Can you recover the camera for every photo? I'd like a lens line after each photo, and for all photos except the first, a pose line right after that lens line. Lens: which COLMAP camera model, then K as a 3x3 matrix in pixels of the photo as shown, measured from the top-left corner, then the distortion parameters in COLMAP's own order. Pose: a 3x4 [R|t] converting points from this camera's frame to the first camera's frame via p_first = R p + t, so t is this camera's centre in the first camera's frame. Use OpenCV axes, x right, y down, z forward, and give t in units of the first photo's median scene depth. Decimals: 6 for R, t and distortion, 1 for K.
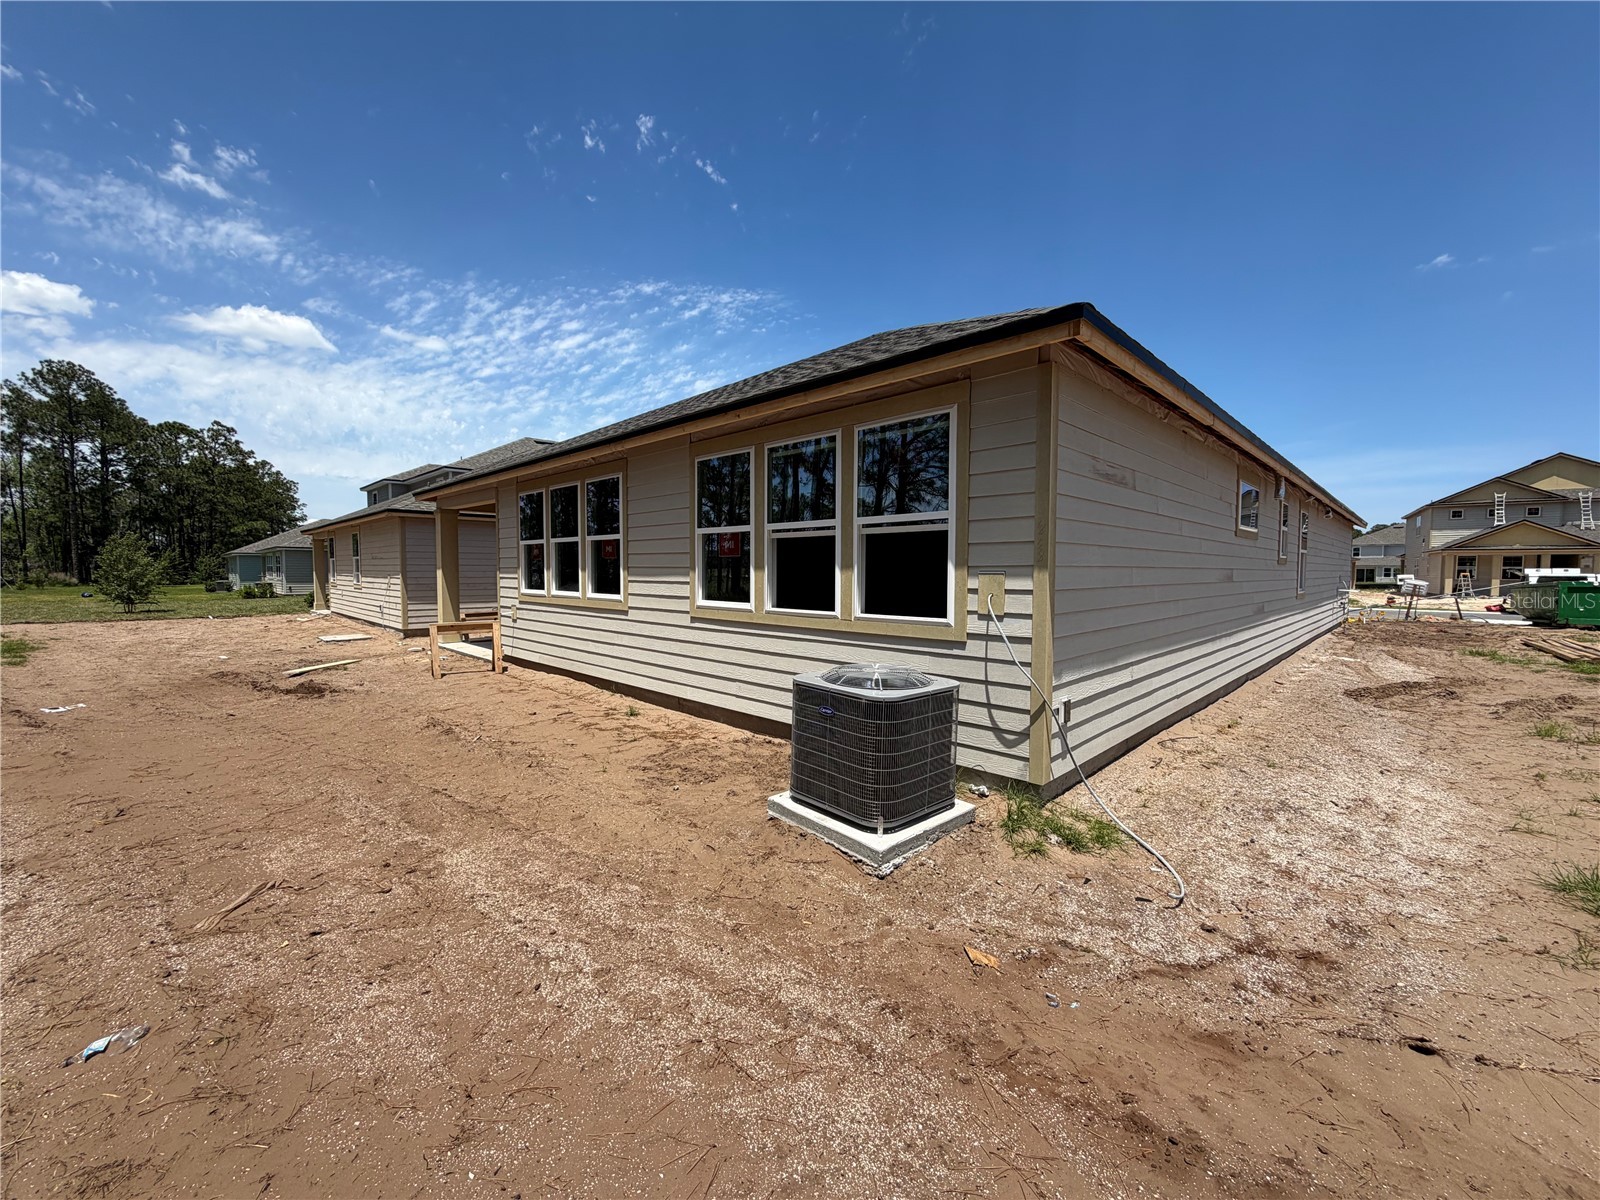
lens RADIAL K [[638.6, 0, 795.8], [0, 638.6, 601.0], [0, 0, 1]] dist [-0.000757, 0.000003]
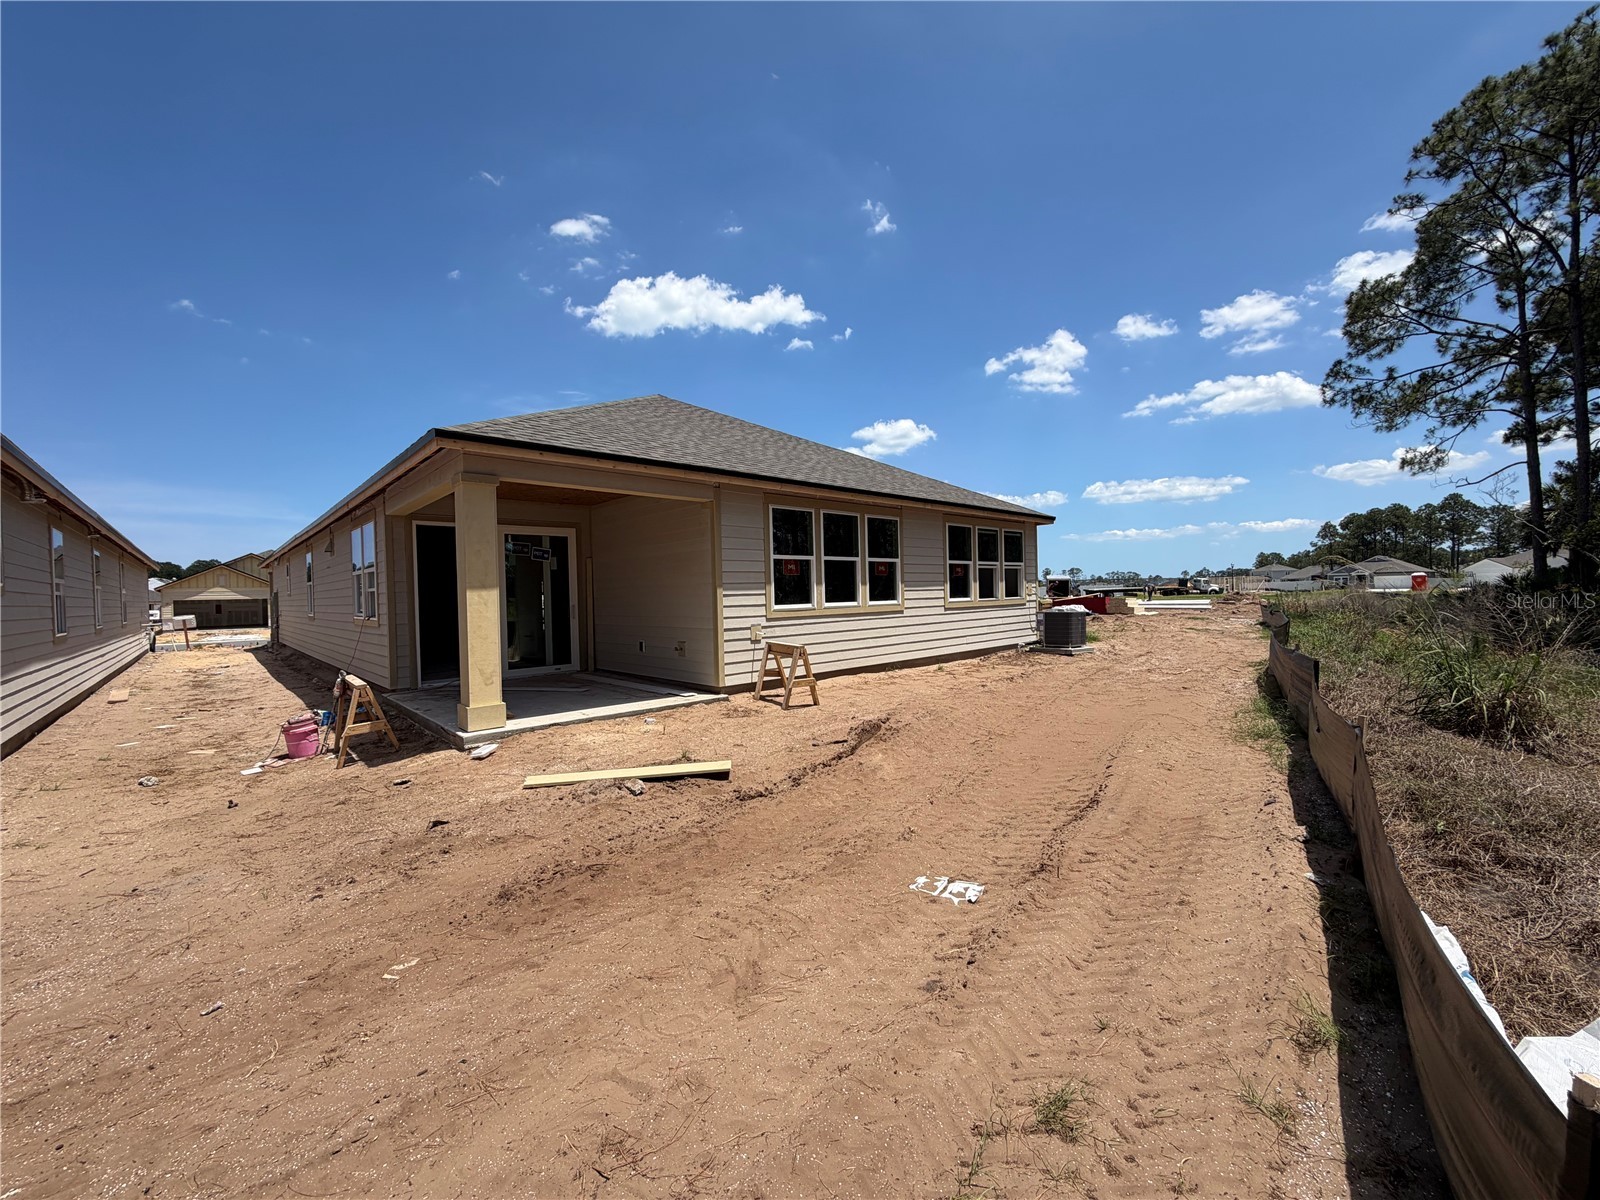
lens RADIAL K [[638.6, 0, 795.7], [0, 638.6, 598.6], [0, 0, 1]] dist [-0.000757, 0.000003]
pose [[0.040512, -0.012869, 0.999096, -1.765826], [0.073005, 0.997283, 0.009885, -0.045598], [-0.996508, 0.072539, 0.041342, 1.179652]]
